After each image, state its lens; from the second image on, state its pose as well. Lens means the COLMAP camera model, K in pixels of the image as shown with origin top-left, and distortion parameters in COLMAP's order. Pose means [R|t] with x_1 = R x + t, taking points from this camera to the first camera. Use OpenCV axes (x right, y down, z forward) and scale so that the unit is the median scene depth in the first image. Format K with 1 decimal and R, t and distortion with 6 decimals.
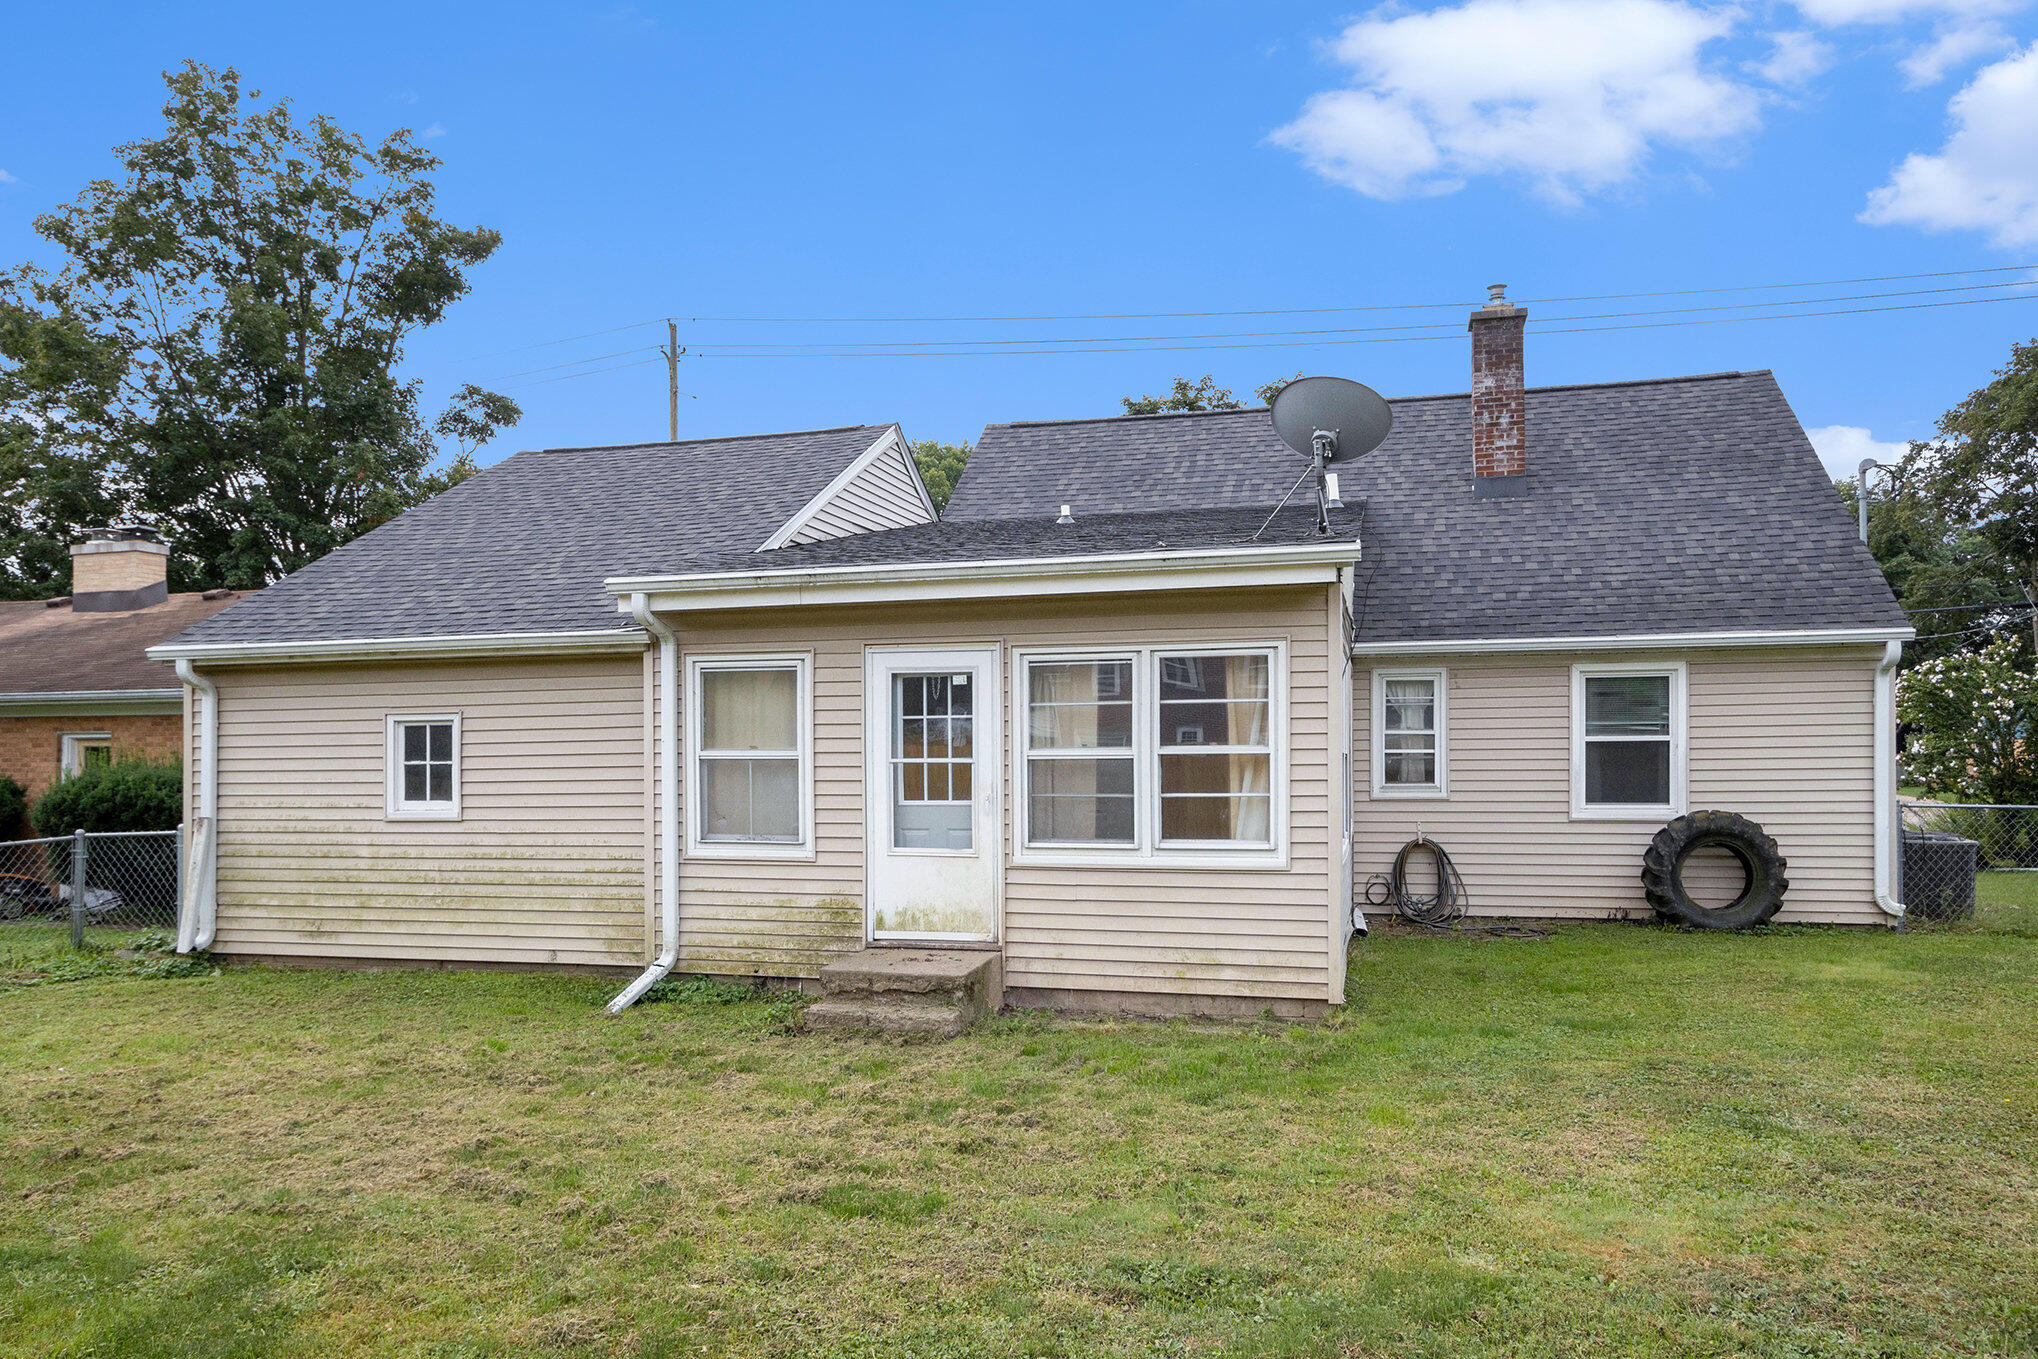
lens RADIAL K [[1351.0, 0, 1018.9], [0, 1351.0, 731.7], [0, 0, 1]] dist [-0.034679, 0.043447]
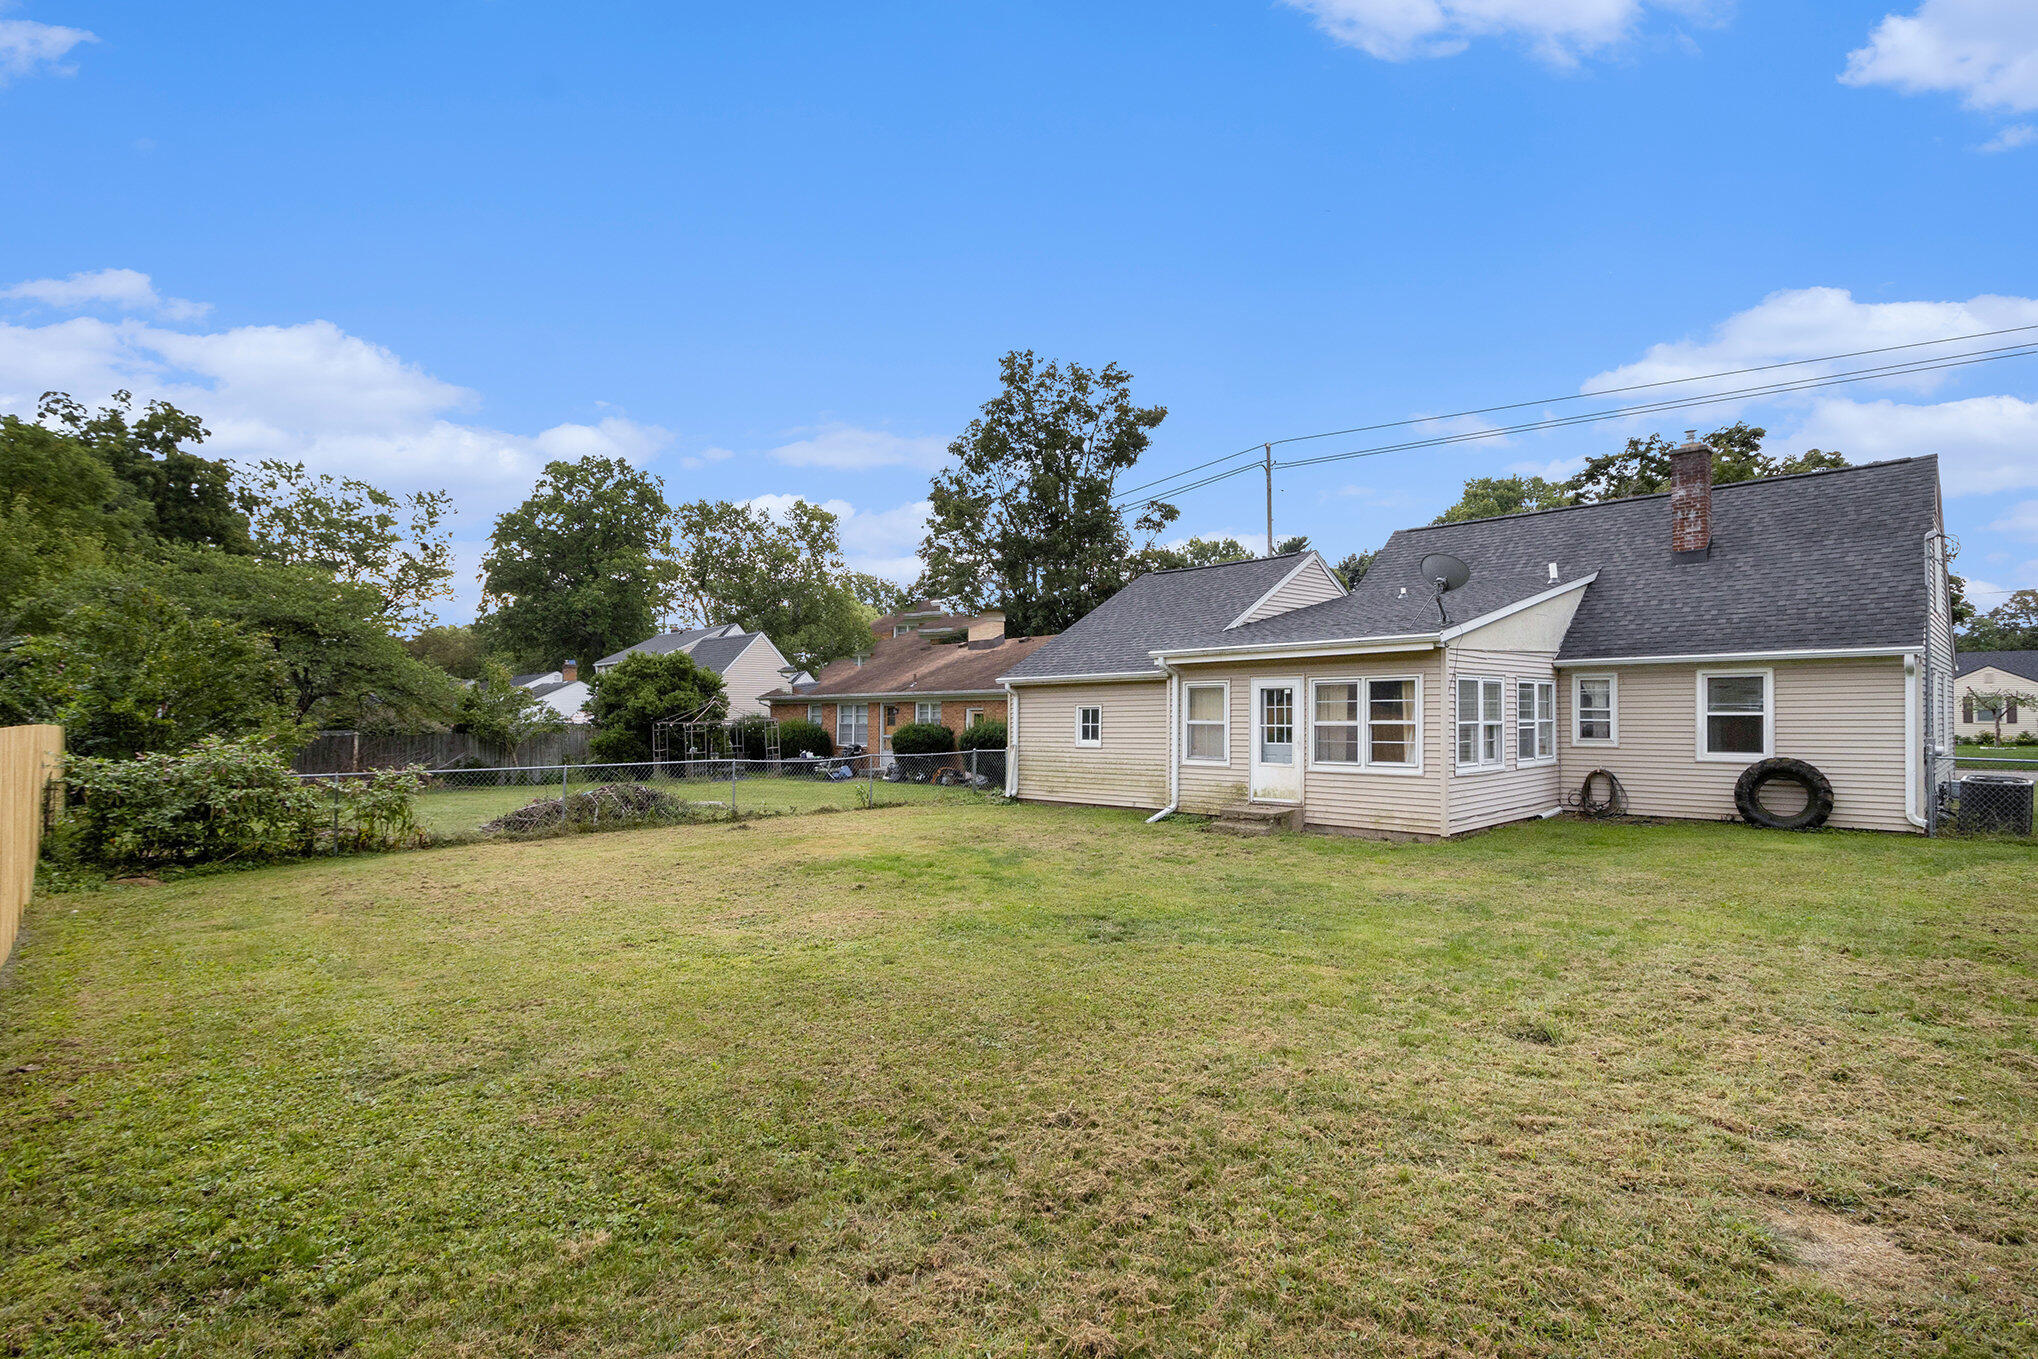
lens RADIAL K [[958.2, 0, 1019.0], [0, 958.2, 679.5], [0, 0, 1]] dist [0.033442, 0.000033]
pose [[0.849063, -0.018853, -0.527955, 0.336312], [0.012487, 0.999800, -0.015620, -0.029572], [0.528144, 0.006670, 0.849129, -0.501704]]
